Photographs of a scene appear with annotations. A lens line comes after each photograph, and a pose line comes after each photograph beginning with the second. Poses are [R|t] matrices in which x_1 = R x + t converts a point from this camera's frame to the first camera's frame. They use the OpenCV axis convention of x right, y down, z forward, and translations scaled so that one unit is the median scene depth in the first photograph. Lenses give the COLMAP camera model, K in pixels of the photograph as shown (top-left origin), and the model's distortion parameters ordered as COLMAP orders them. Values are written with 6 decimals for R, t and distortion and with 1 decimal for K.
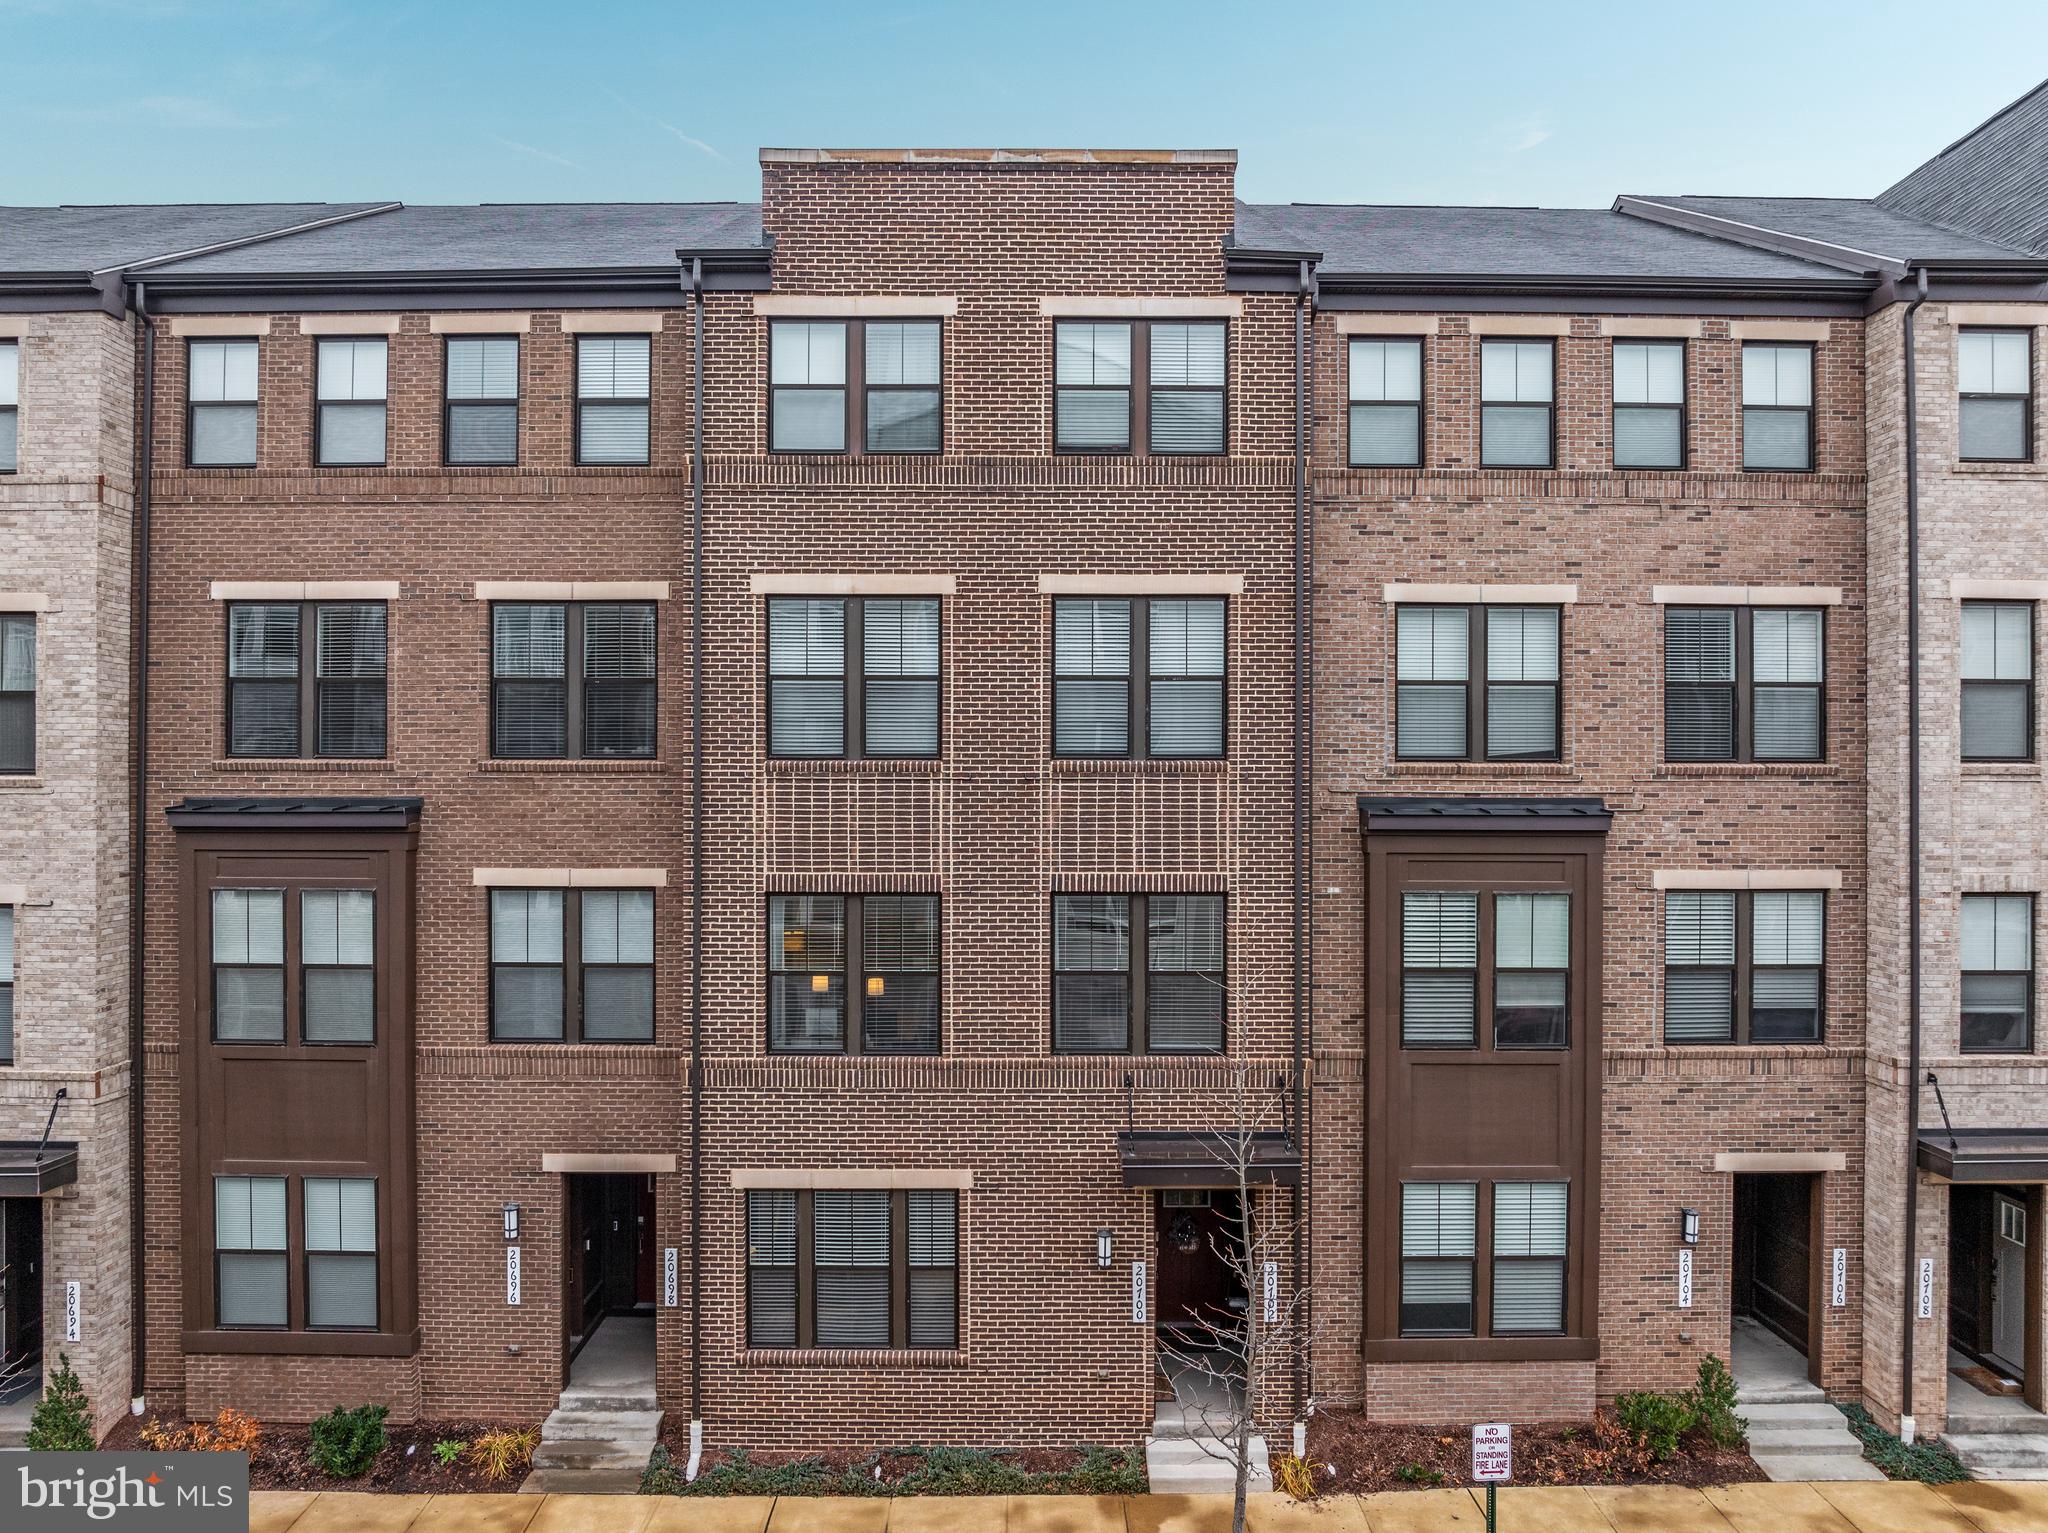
lens RADIAL K [[1440.4, 0, 1029.4], [0, 1440.4, 790.2], [0, 0, 1]] dist [-0.043097, 0.007266]
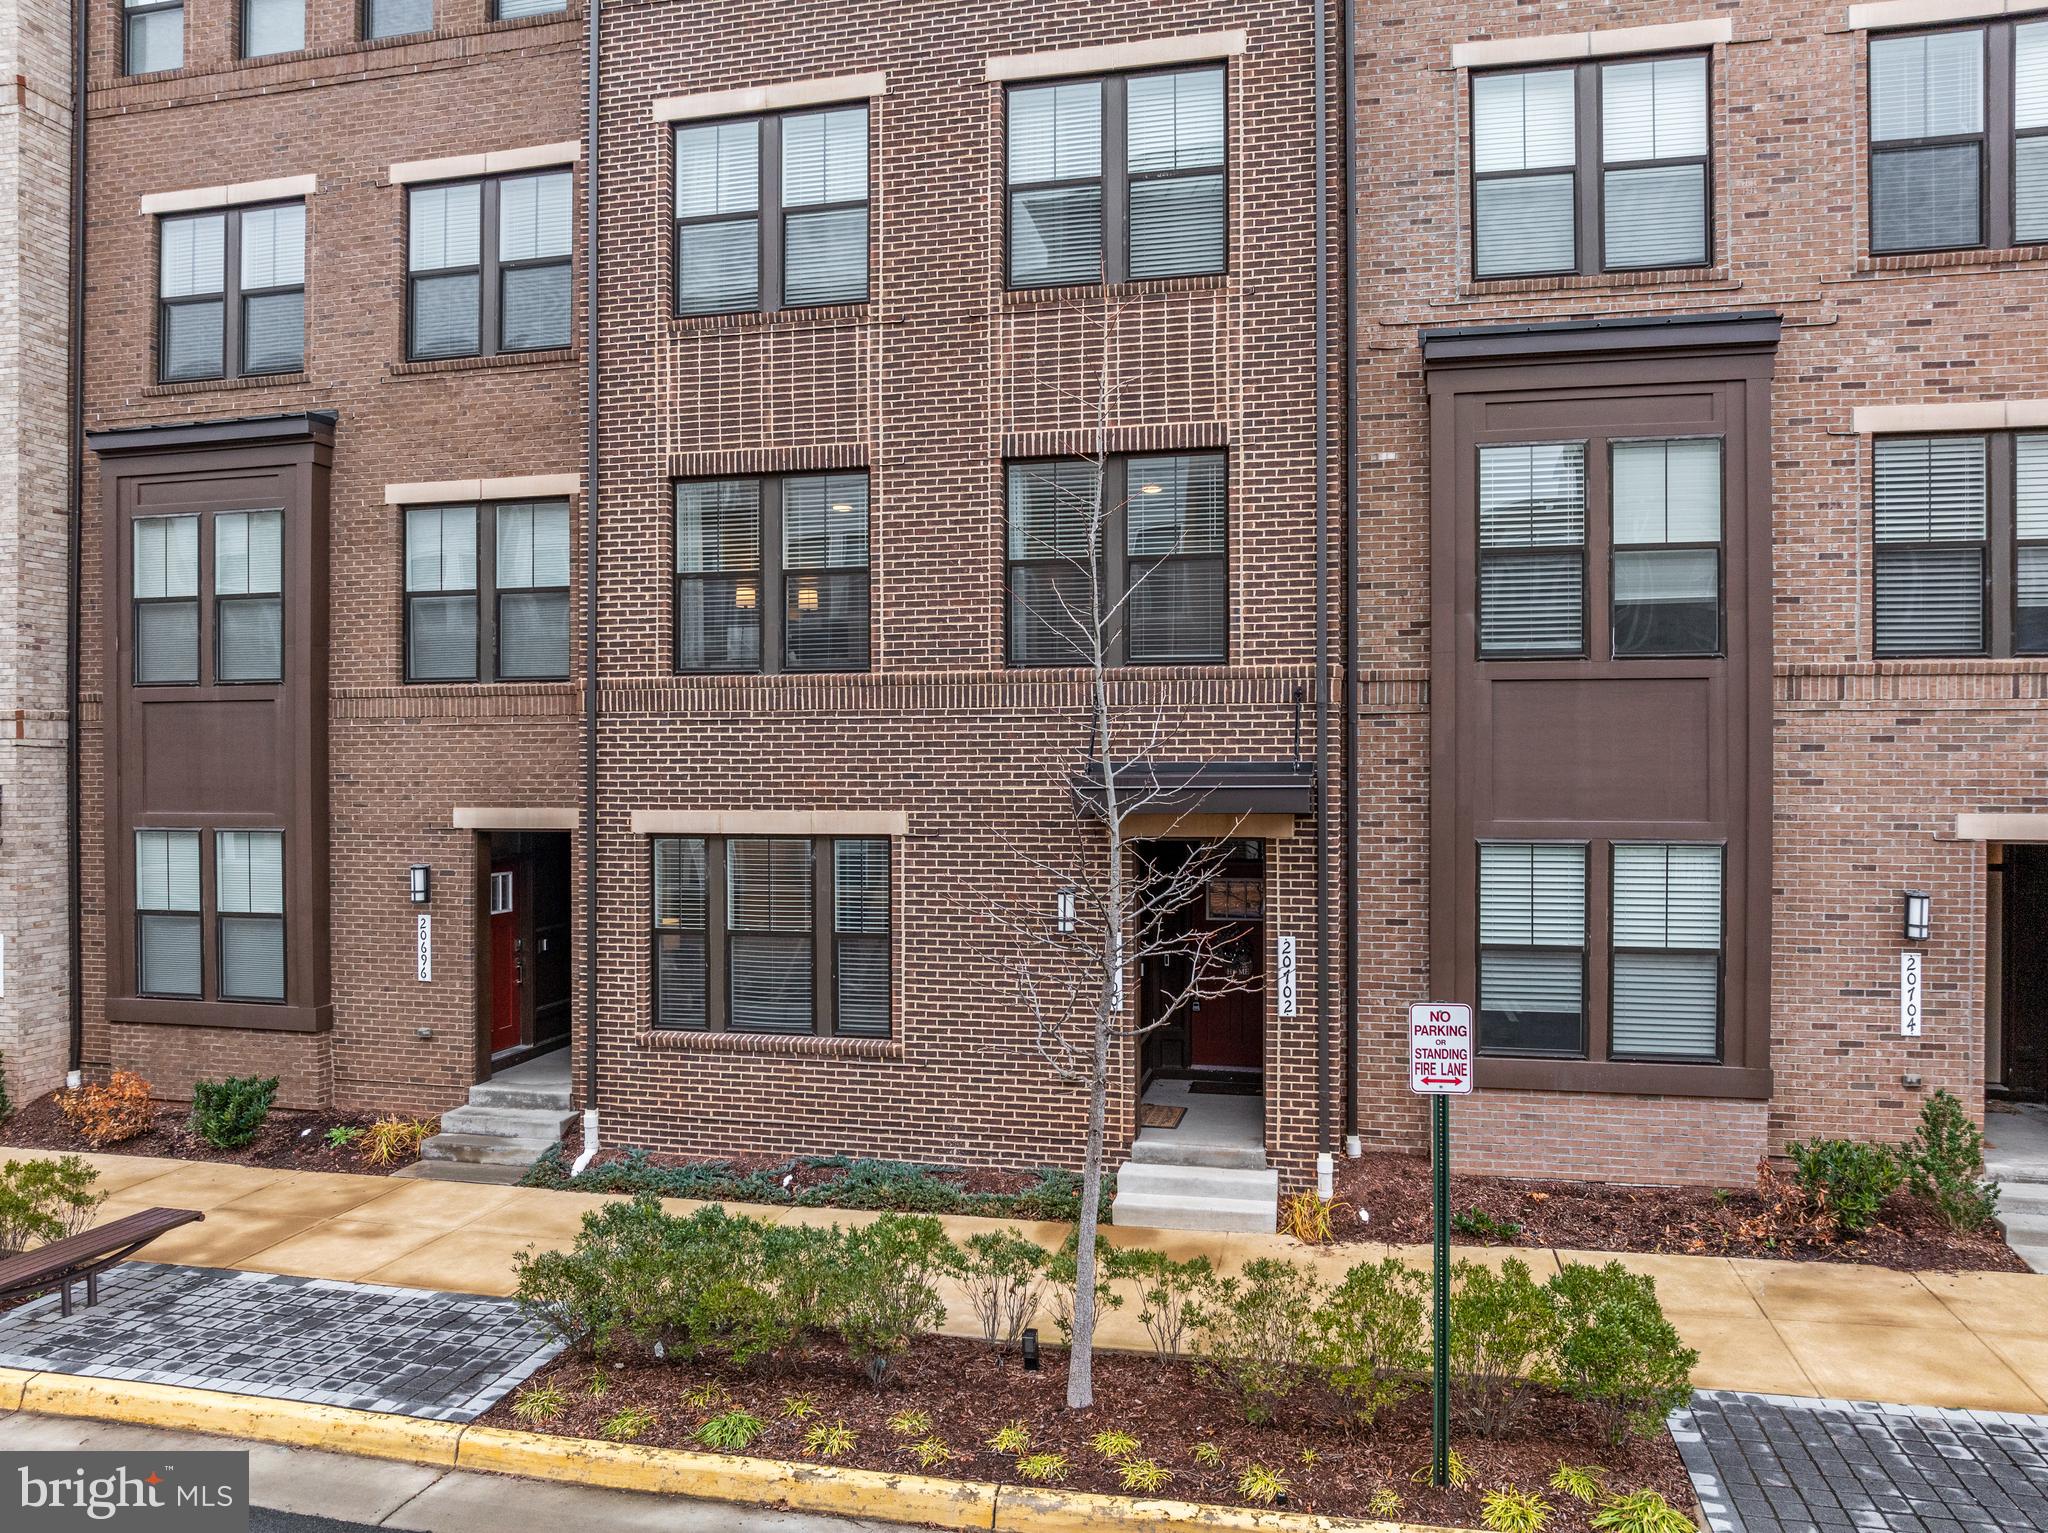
lens RADIAL K [[1440.4, 0, 1031.5], [0, 1440.4, 783.8], [0, 0, 1]] dist [-0.043097, 0.007266]
pose [[0.973880, -0.001784, -0.227054, 0.204164], [0.003287, 0.999975, 0.006241, 0.238960], [0.227038, -0.006824, 0.973862, 0.233687]]
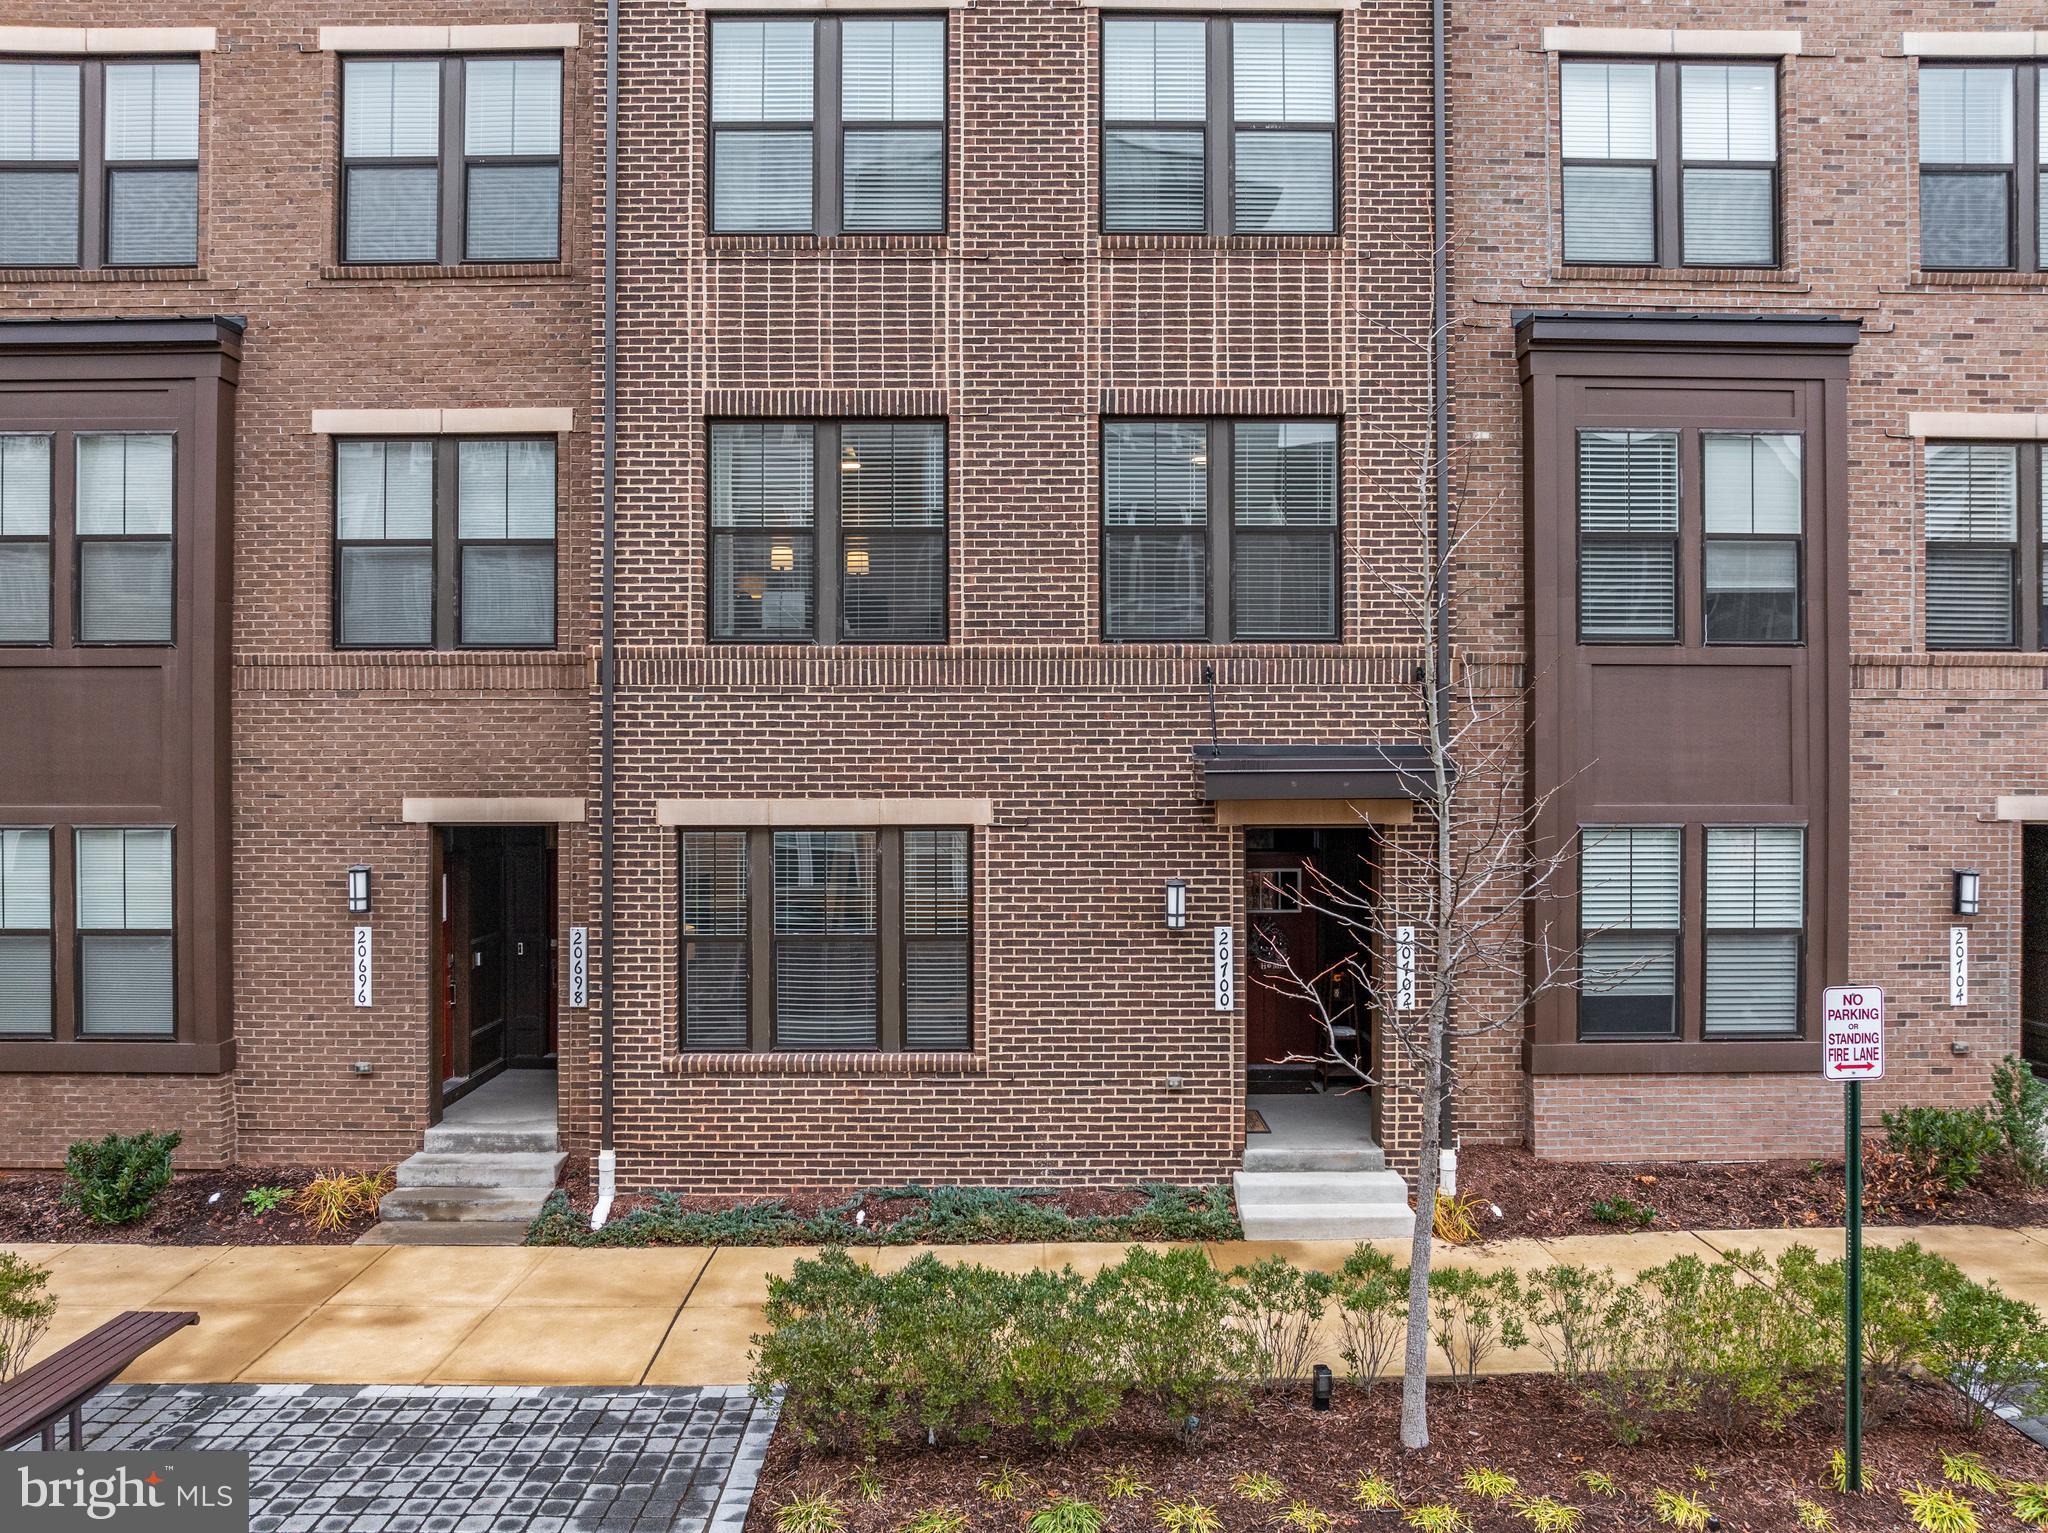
lens RADIAL K [[1440.4, 0, 1033.7], [0, 1440.4, 771.9], [0, 0, 1]] dist [-0.043097, 0.007266]
pose [[0.999991, -0.002654, 0.003363, -0.020571], [0.002655, 0.999996, -0.000422, 0.245768], [-0.003362, 0.000431, 0.999994, 0.272224]]
